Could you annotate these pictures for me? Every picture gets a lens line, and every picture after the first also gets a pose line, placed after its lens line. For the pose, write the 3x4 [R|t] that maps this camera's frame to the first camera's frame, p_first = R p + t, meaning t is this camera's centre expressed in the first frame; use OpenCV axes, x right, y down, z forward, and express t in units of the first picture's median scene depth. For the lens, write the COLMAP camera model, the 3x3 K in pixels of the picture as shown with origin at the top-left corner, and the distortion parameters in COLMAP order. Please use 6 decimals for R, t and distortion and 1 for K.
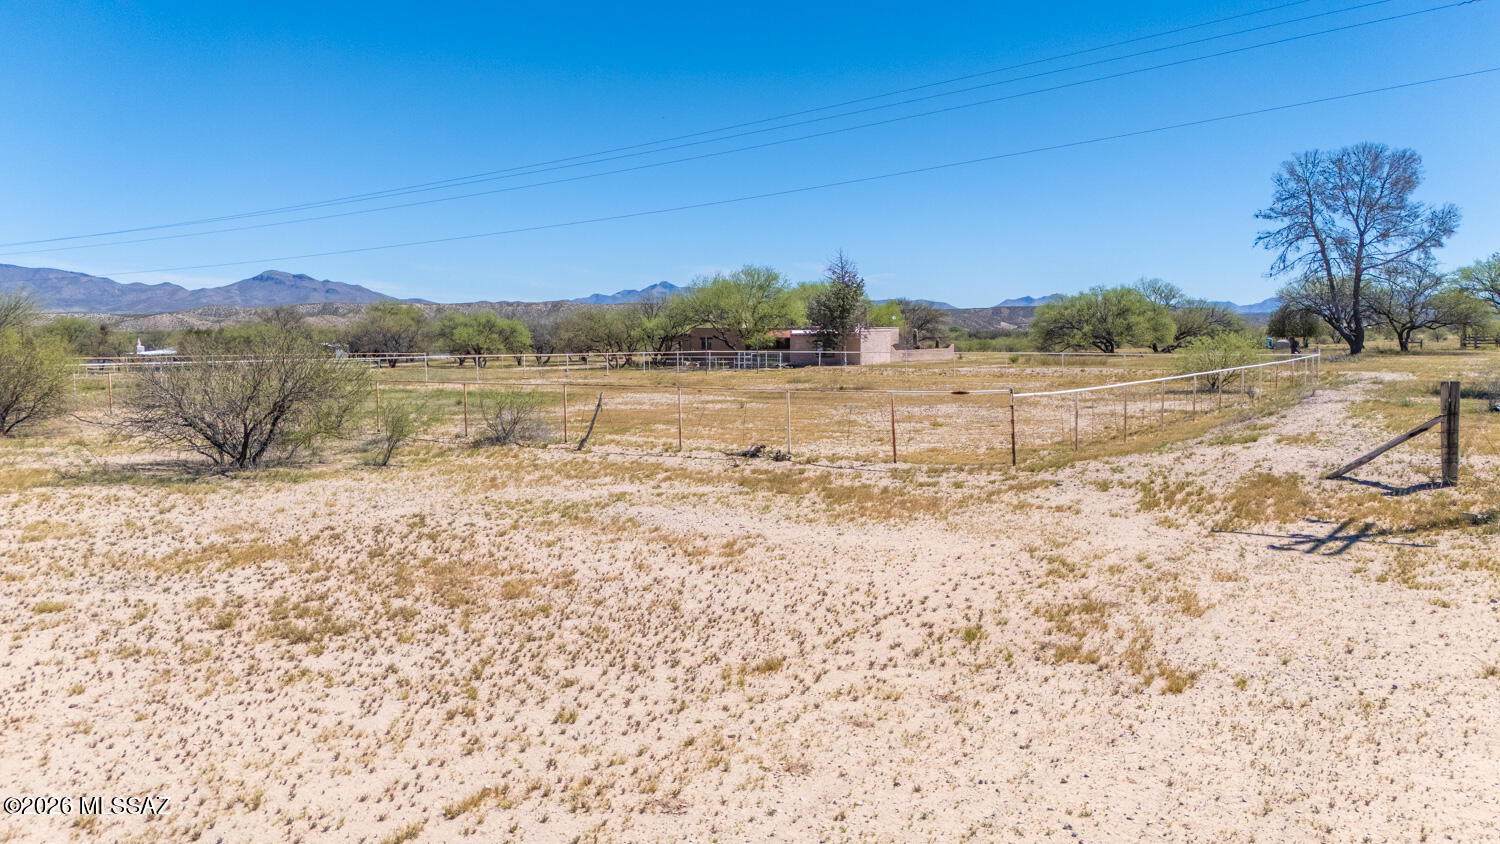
lens RADIAL K [[1106.2, 0, 754.9], [0, 1106.2, 420.8], [0, 0, 1]] dist [0.063249, -0.053104]
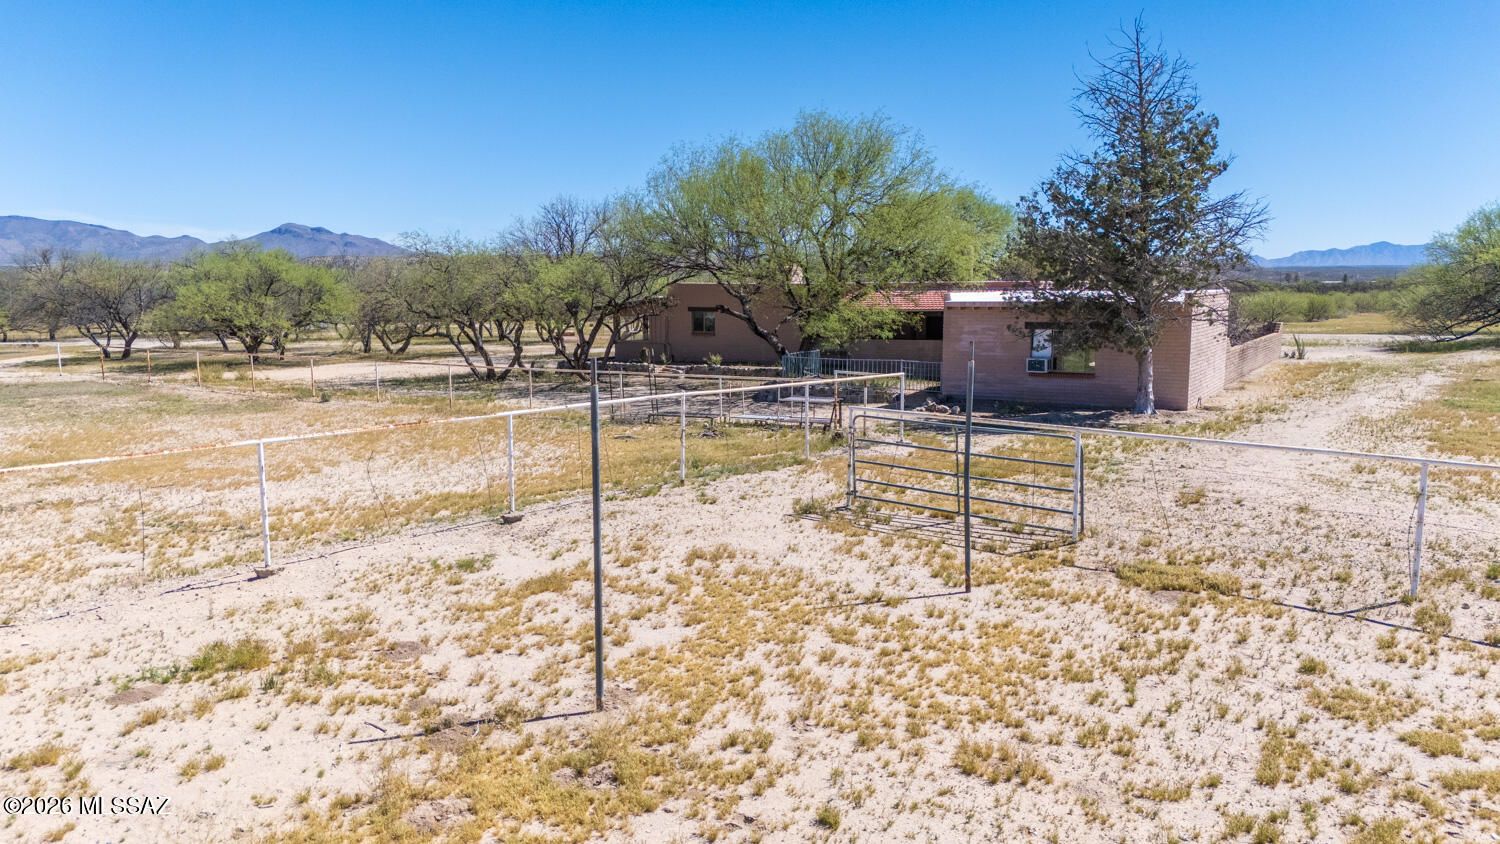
lens RADIAL K [[1106.2, 0, 740.6], [0, 1106.2, 420.9], [0, 0, 1]] dist [0.063249, -0.053104]
pose [[0.999453, 0.003514, -0.032874, -0.017215], [-0.002146, 0.999133, 0.041567, -0.054271], [0.032992, -0.041474, 0.998595, 0.634881]]
